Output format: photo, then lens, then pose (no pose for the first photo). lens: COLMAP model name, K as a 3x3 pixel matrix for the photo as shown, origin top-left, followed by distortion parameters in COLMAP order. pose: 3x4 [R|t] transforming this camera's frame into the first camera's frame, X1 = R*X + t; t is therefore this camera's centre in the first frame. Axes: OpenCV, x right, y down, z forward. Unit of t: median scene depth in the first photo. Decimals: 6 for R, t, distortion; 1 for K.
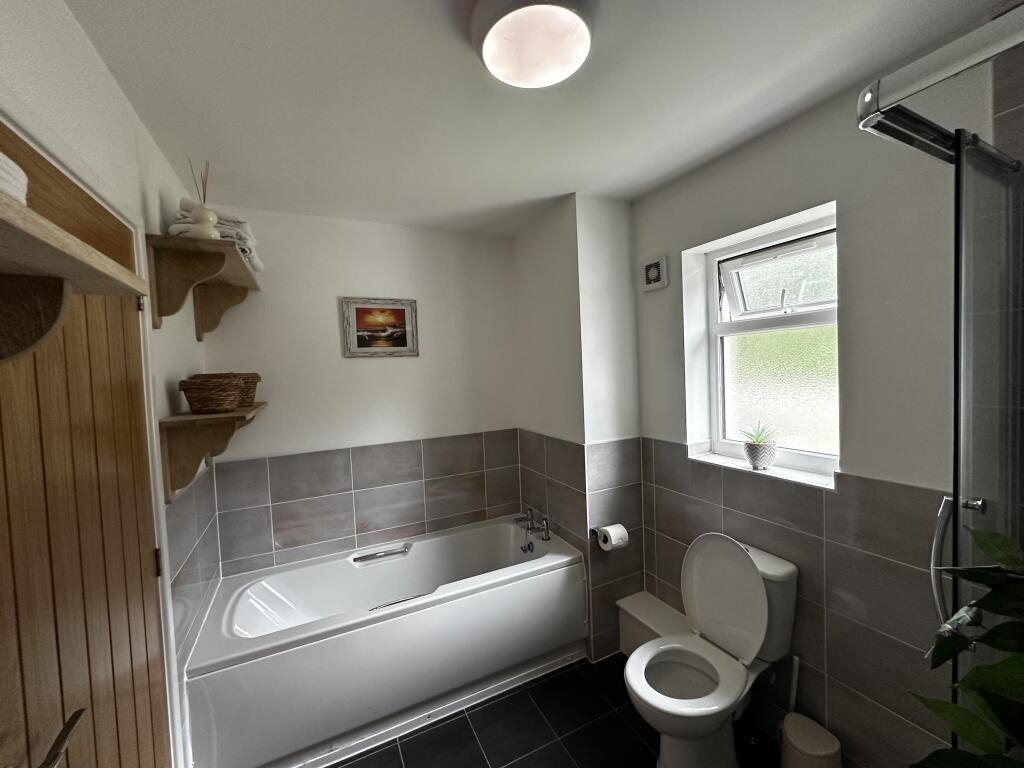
lens RADIAL K [[409.1, 0, 511.4], [0, 409.1, 385.8], [0, 0, 1]] dist [-0.001181, -0.000100]
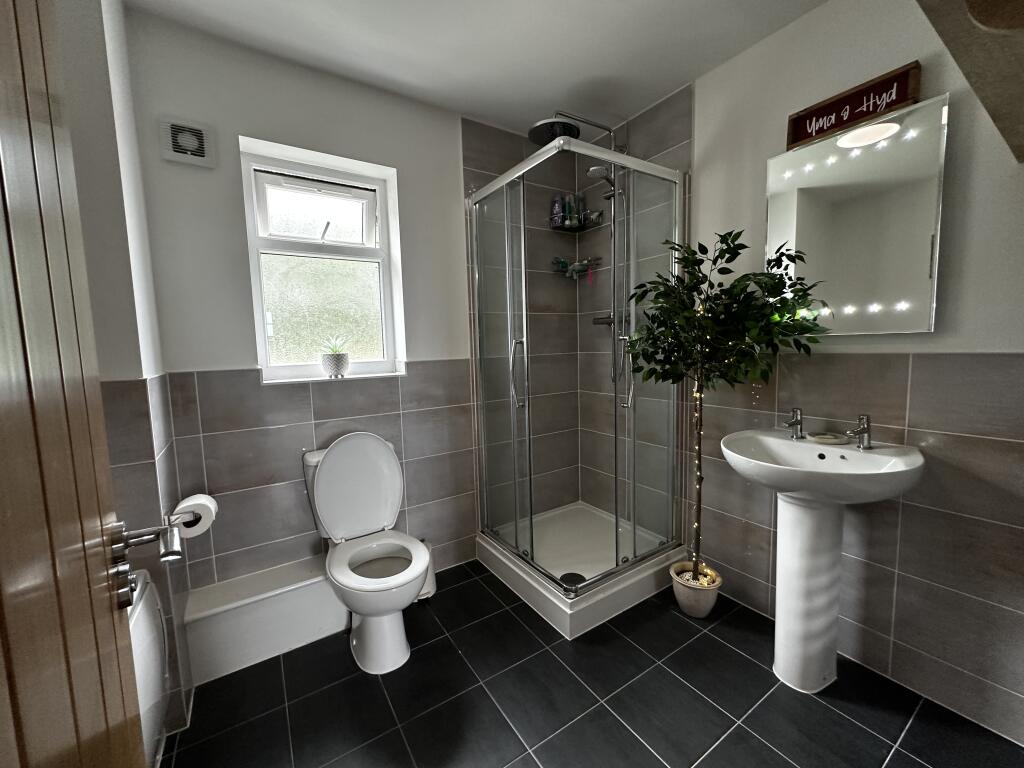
lens RADIAL K [[409.1, 0, 510.3], [0, 409.1, 380.0], [0, 0, 1]] dist [-0.001181, -0.000100]
pose [[-0.124544, -0.034429, 0.991617, -0.496842], [0.081835, 0.995636, 0.044847, 0.176043], [-0.988834, 0.086734, -0.121183, 0.594820]]
